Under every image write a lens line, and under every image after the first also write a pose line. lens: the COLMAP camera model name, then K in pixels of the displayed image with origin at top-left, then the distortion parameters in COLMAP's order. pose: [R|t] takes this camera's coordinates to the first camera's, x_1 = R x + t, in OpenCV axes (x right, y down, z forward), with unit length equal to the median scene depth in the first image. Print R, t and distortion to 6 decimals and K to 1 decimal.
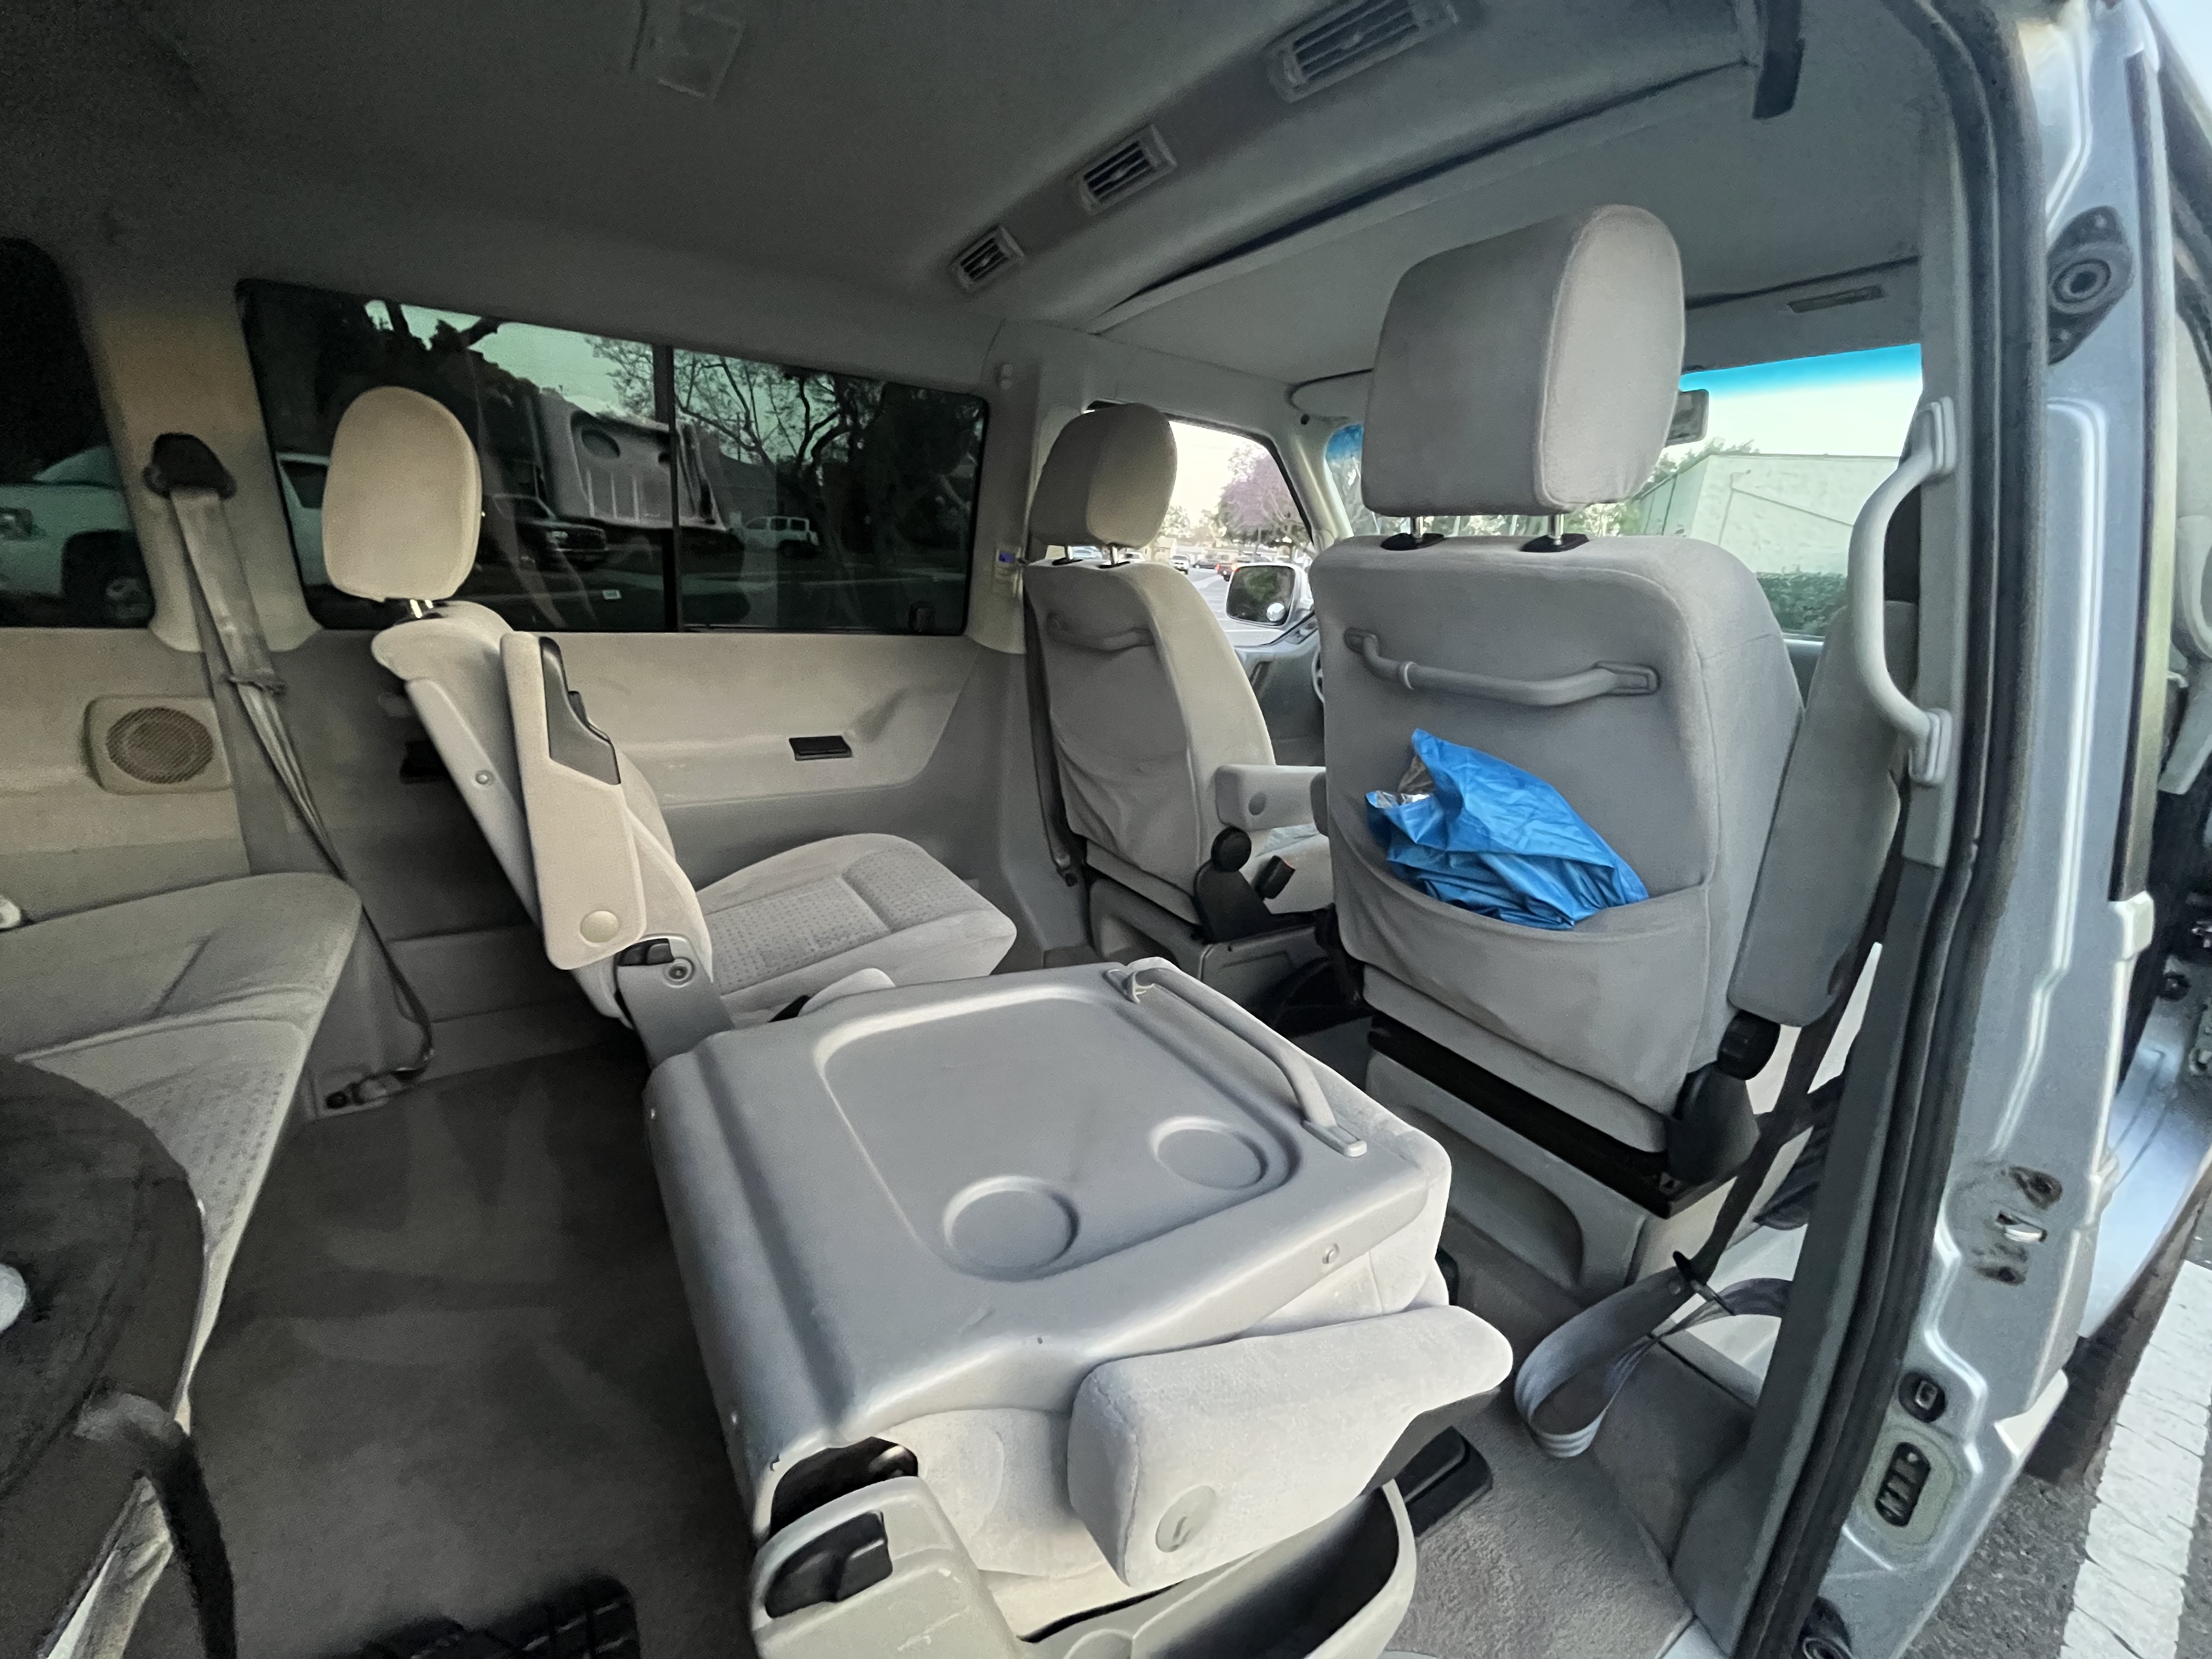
lens RADIAL K [[893.0, 0, 1061.7], [0, 893.0, 830.7], [0, 0, 1]] dist [-0.000462, -0.000218]
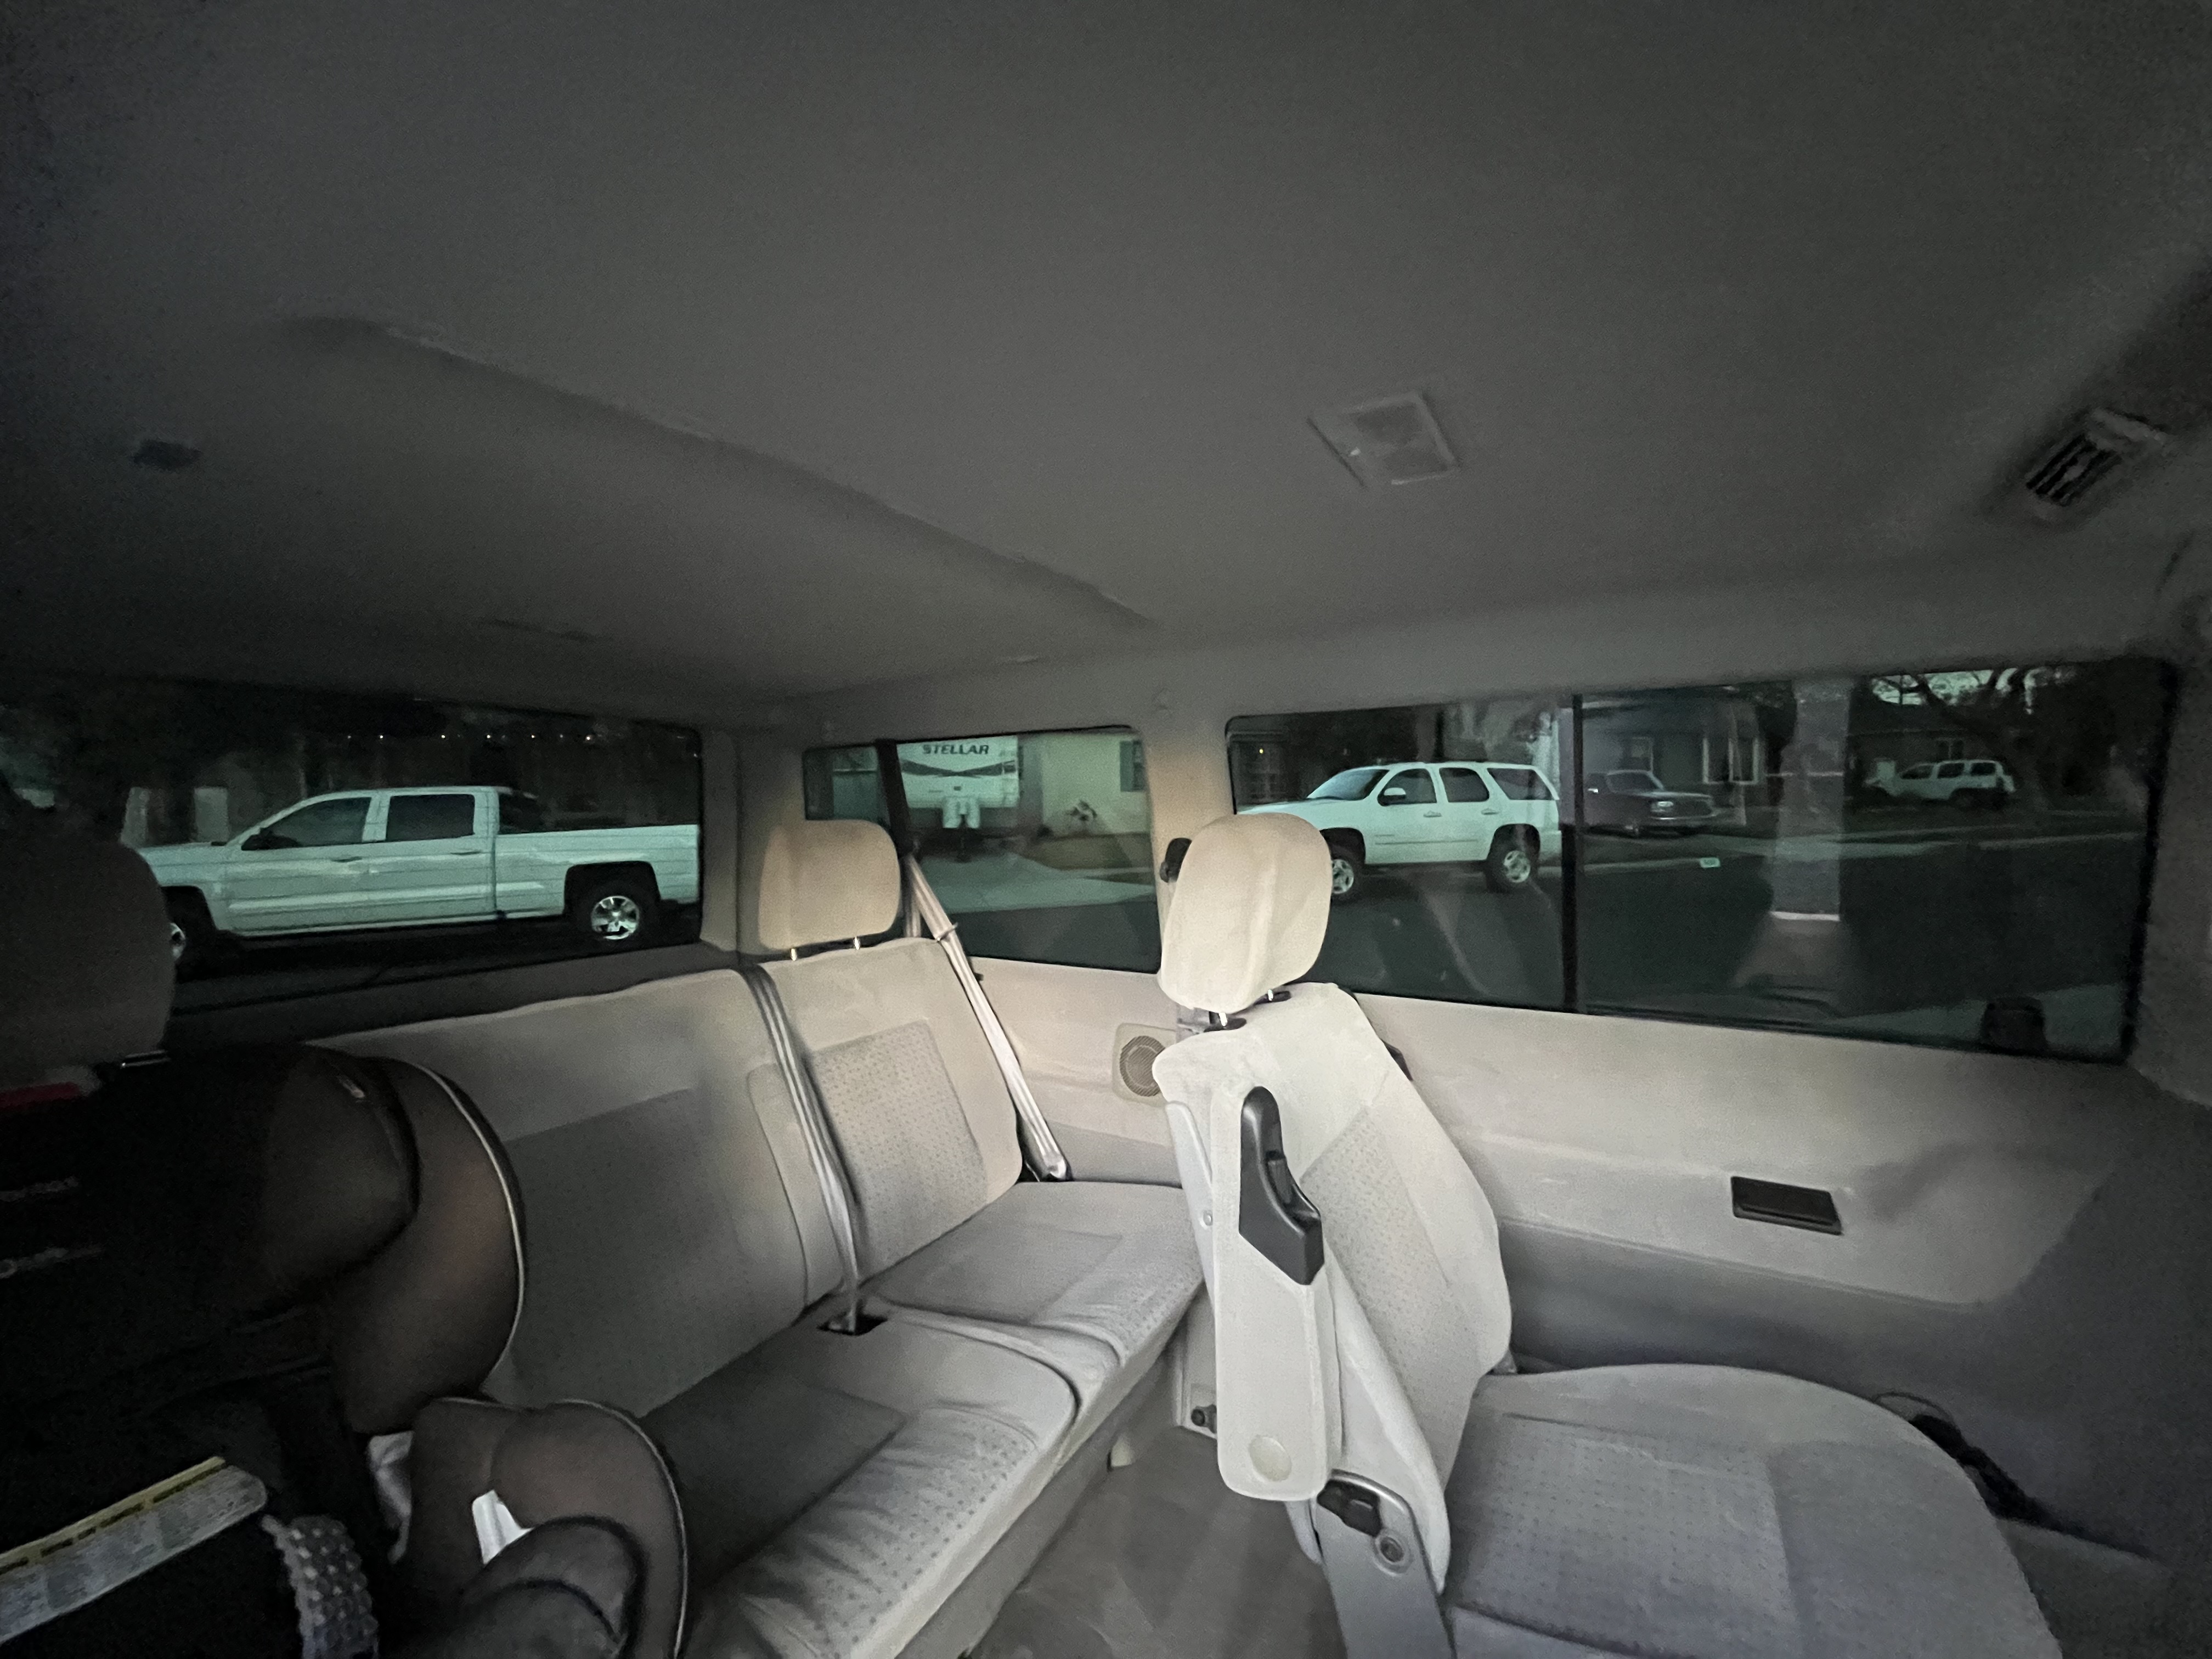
lens RADIAL K [[873.6, 0, 1112.8], [0, 873.6, 842.5], [0, 0, 1]] dist [0.000041, 0.000095]
pose [[0.488334, -0.033837, -0.872000, 0.079237], [-0.206493, 0.966390, -0.153139, -0.207930], [0.847874, 0.254845, 0.464934, 0.300911]]
